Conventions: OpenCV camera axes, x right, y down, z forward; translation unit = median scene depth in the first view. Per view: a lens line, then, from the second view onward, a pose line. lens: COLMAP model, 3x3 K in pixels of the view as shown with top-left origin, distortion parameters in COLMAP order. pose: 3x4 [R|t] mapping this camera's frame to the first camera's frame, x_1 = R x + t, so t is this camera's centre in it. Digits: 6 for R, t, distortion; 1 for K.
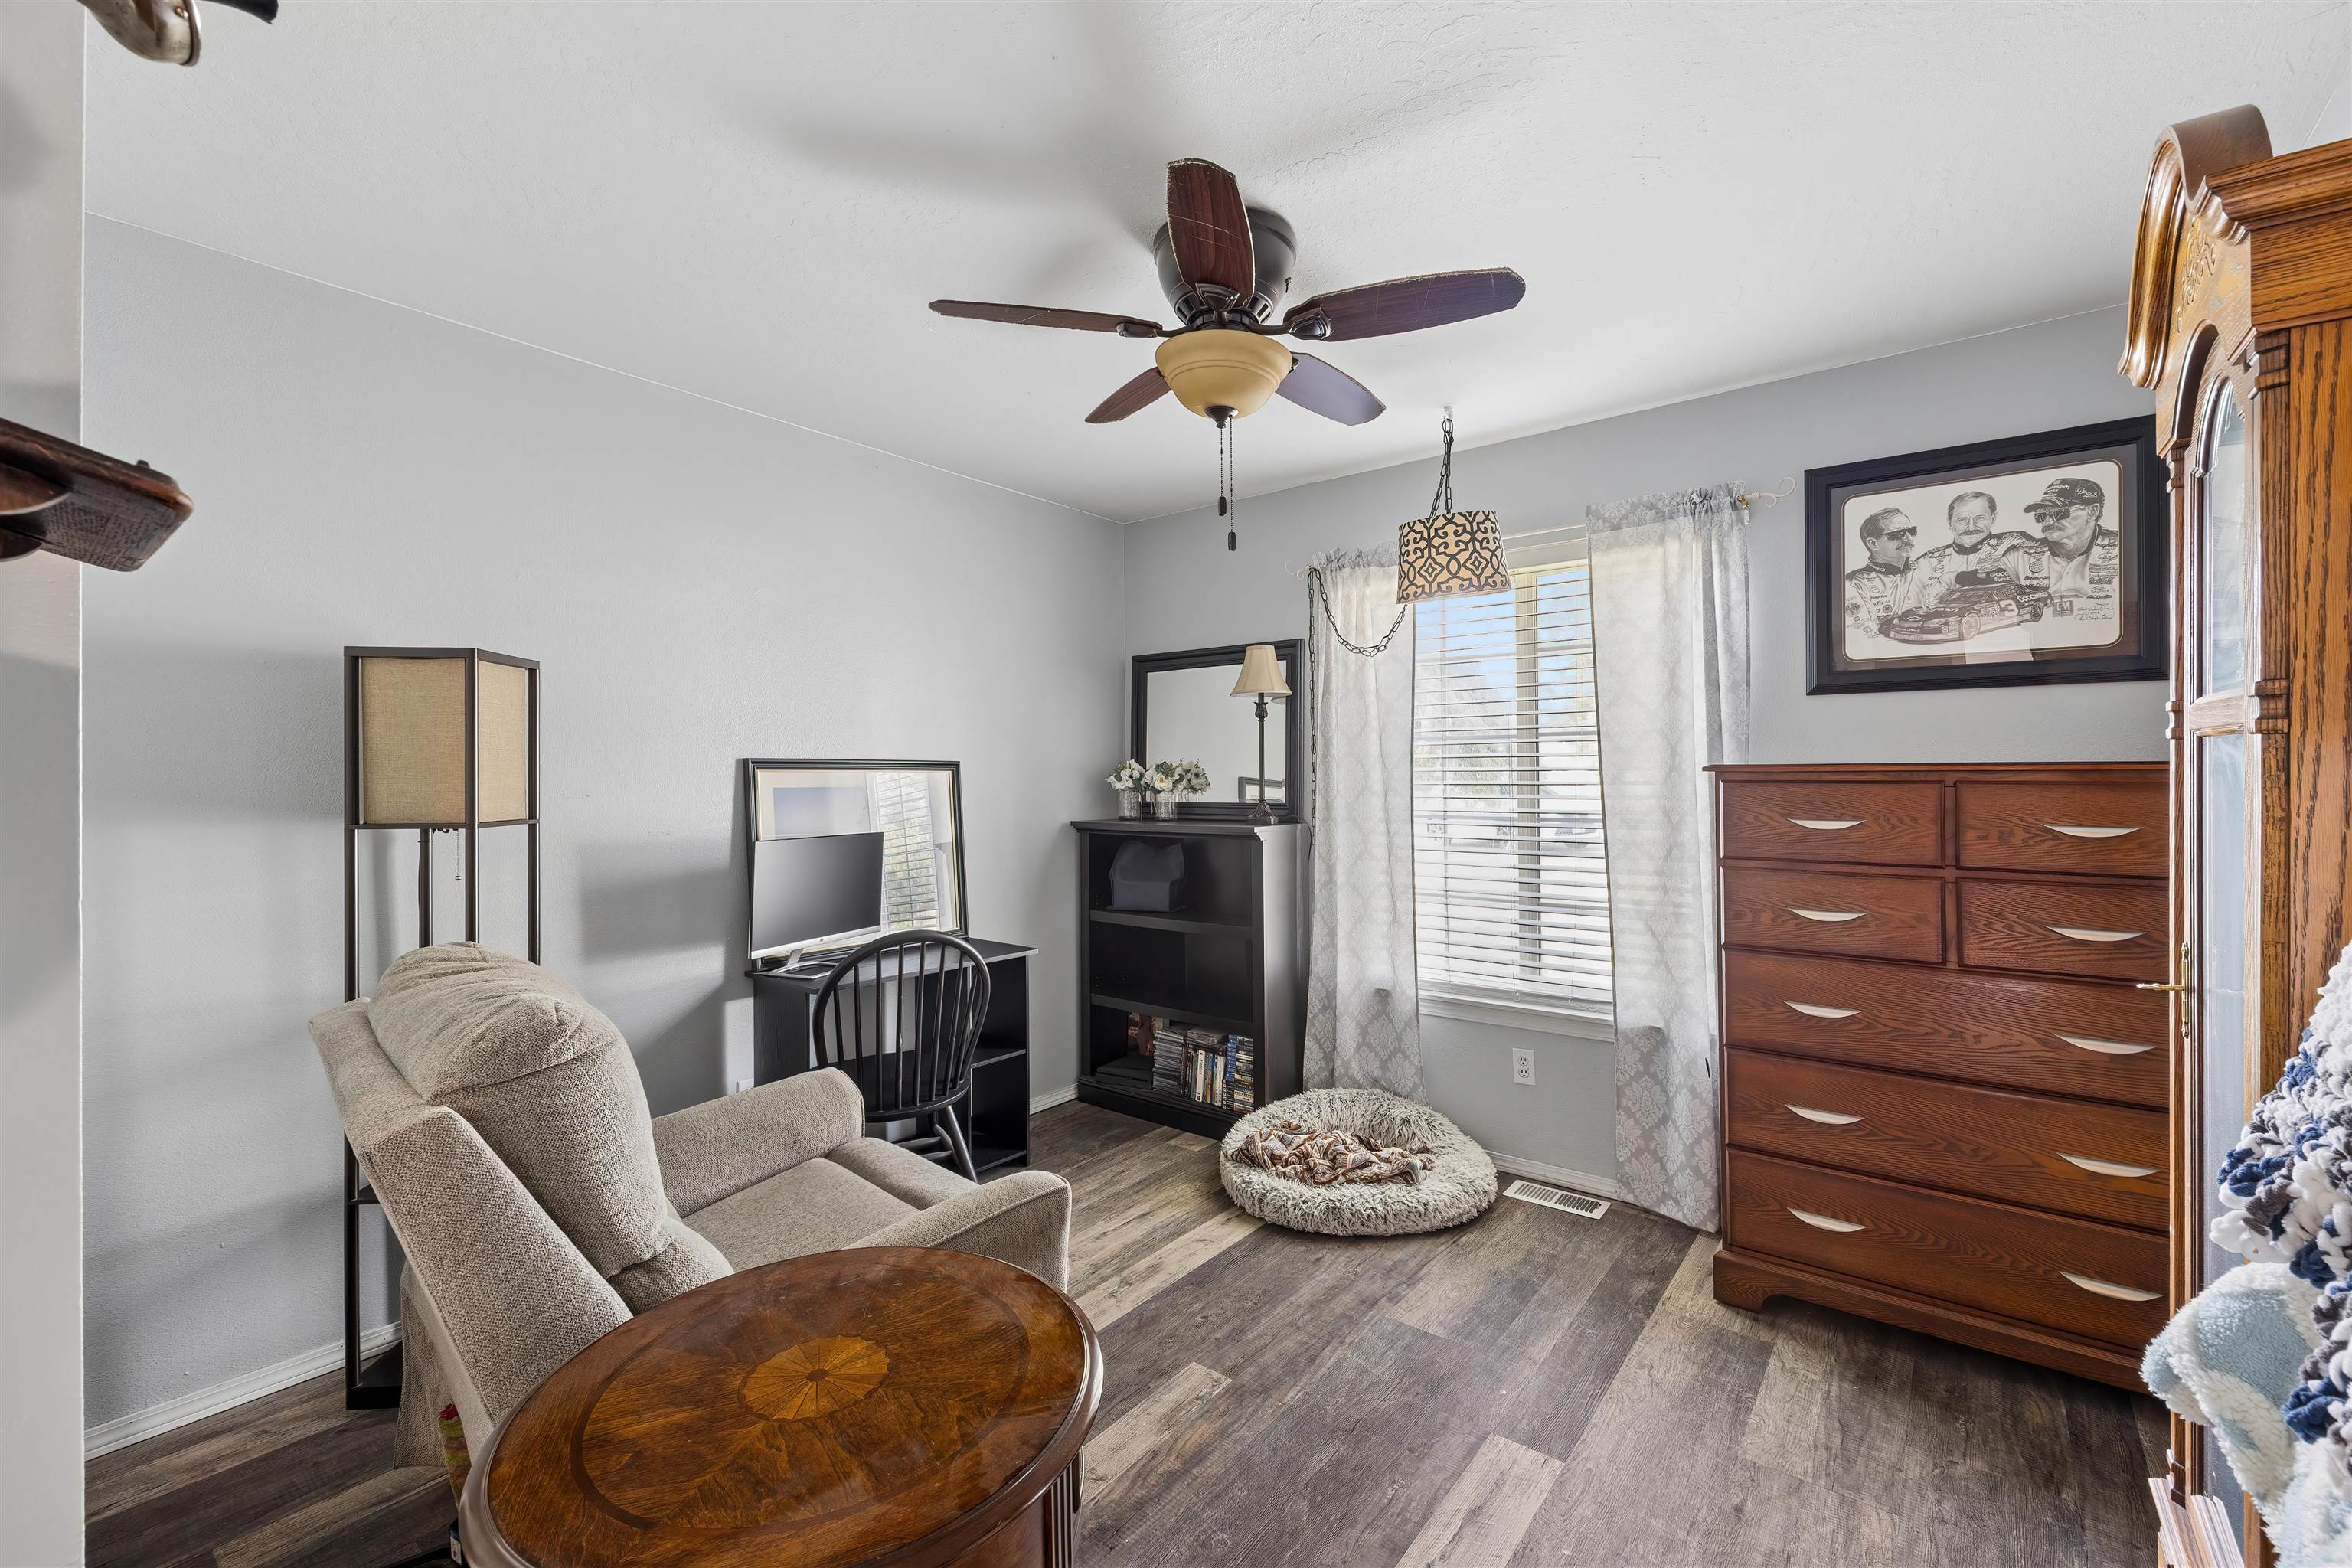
lens RADIAL K [[1000.7, 0, 1176.0], [0, 1000.7, 780.1], [0, 0, 1]] dist [0.000895, 0.000027]
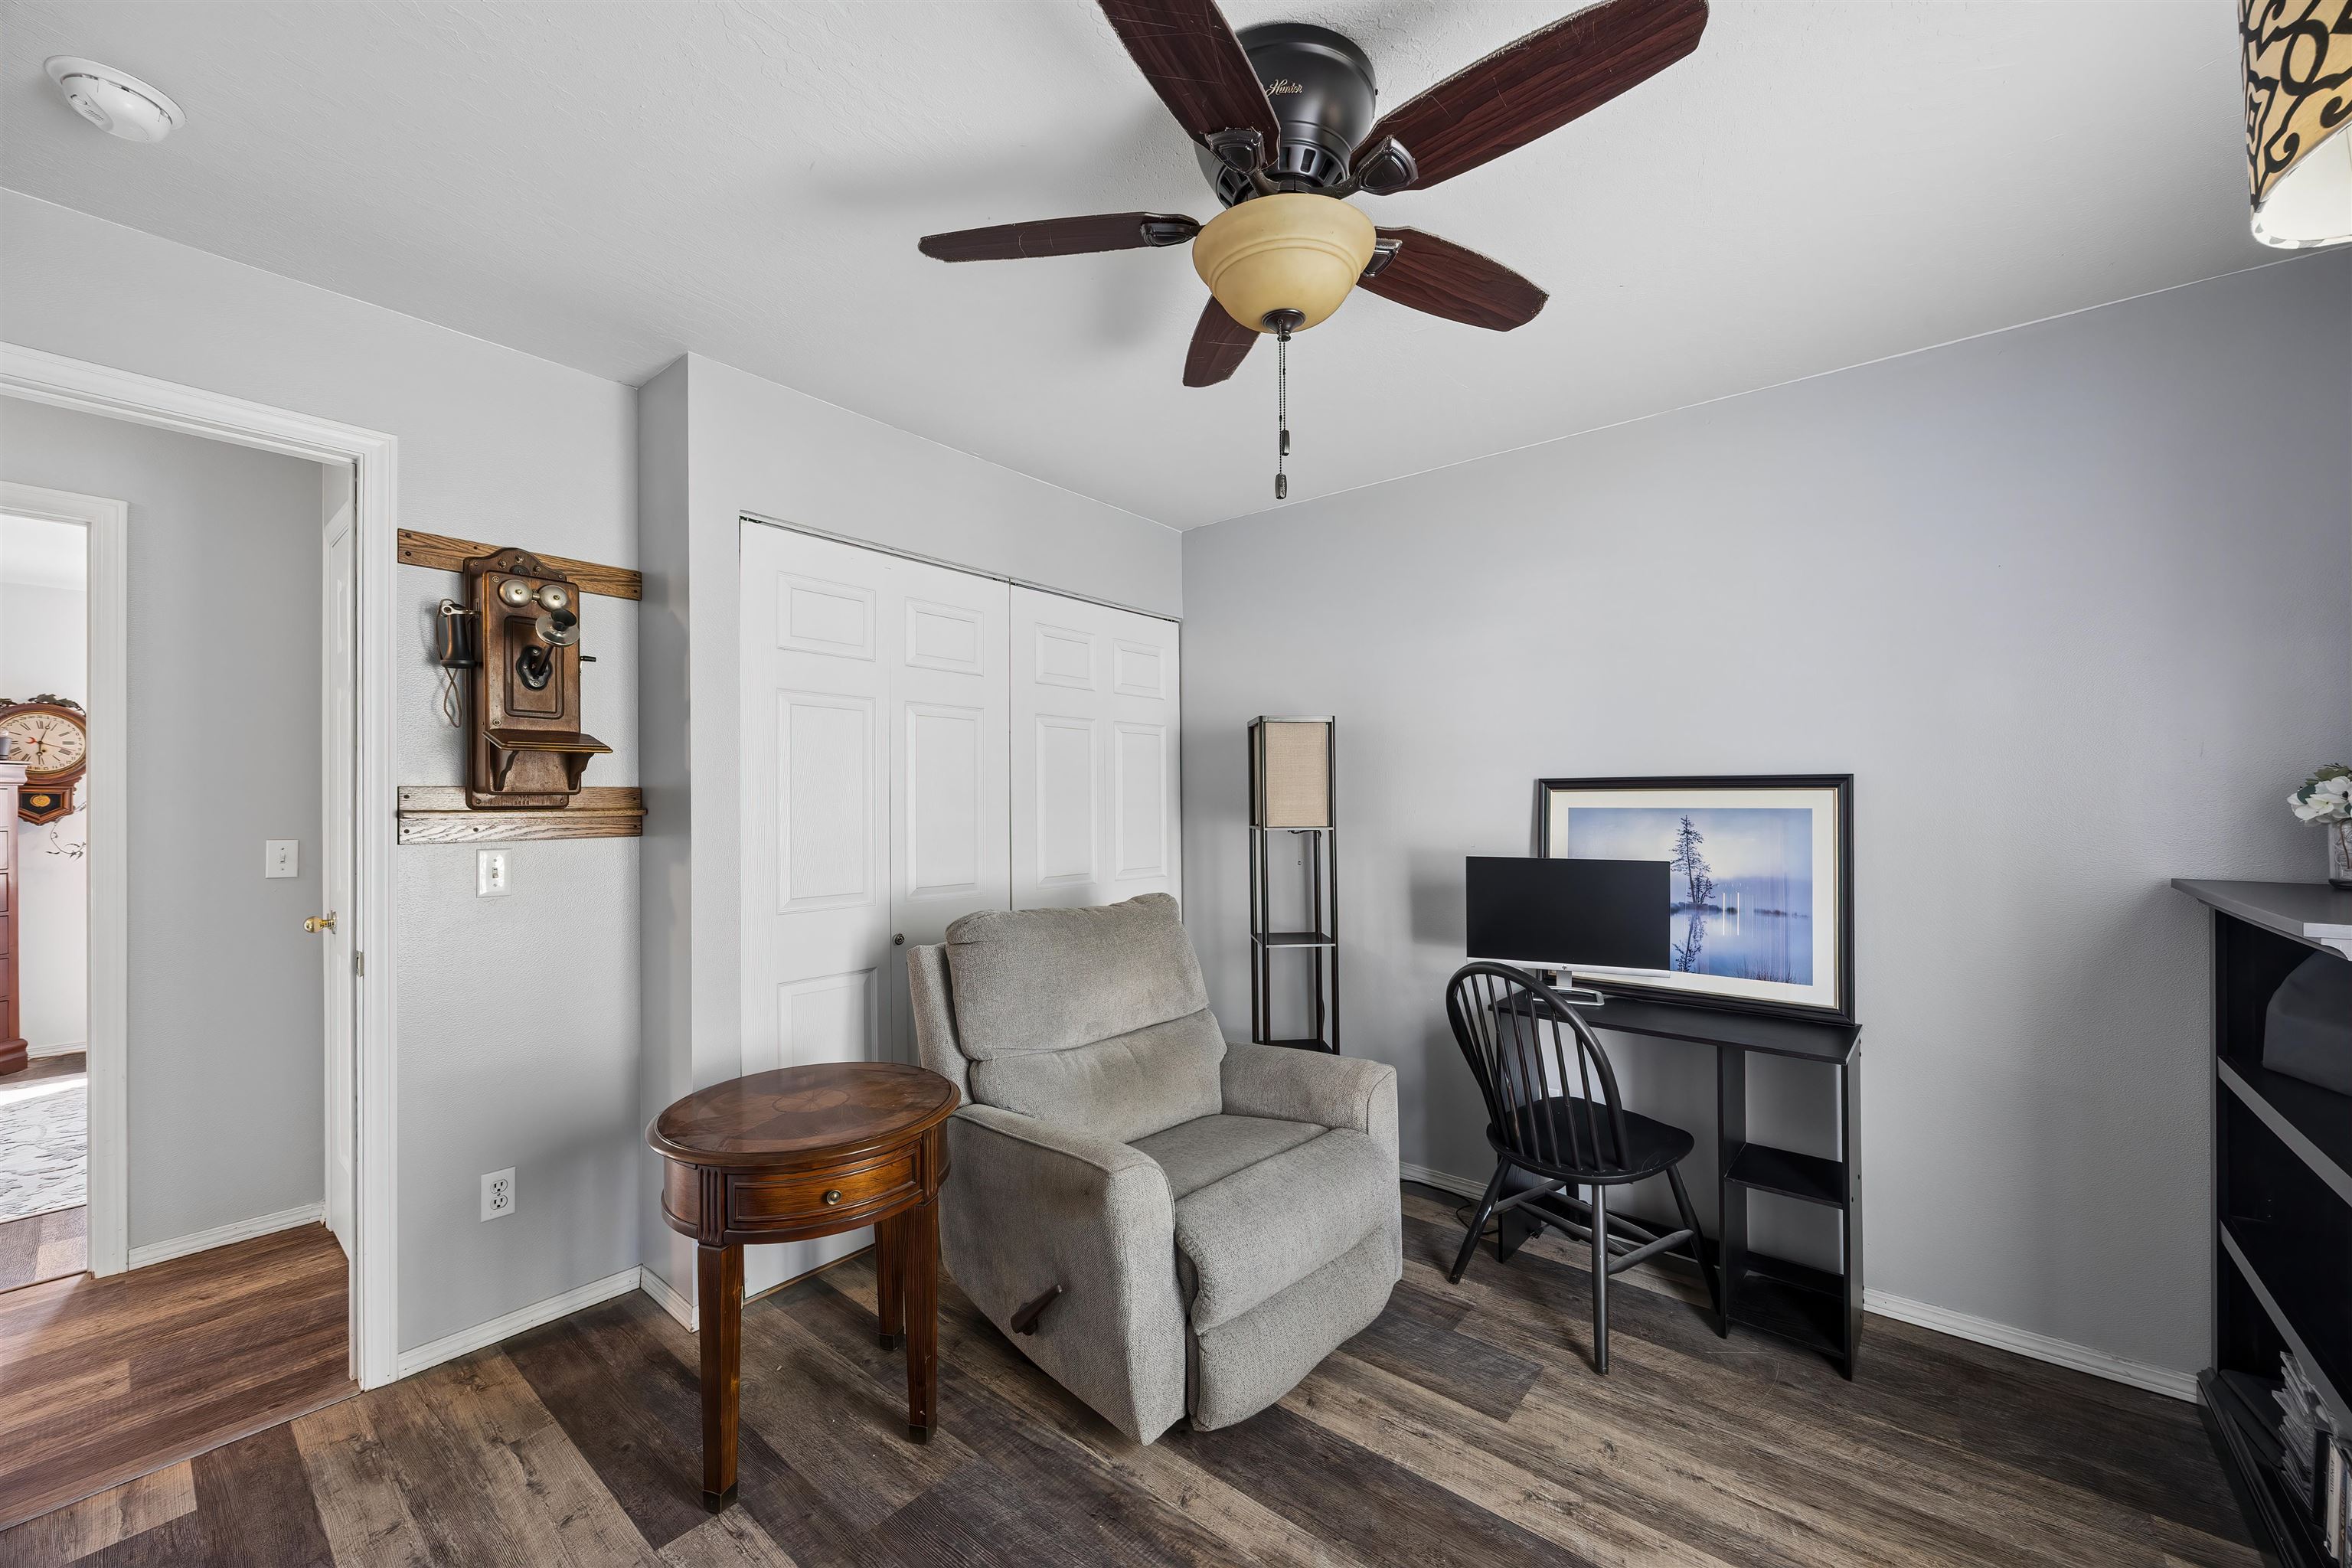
lens RADIAL K [[906.9, 0, 1177.2], [0, 906.9, 791.7], [0, 0, 1]] dist [0.000483, 0.000012]
pose [[-0.022091, 0.000200, -0.999756, 0.520860], [0.005434, 0.999985, 0.000080, -0.010901], [0.999741, -0.005431, -0.022092, 0.633363]]
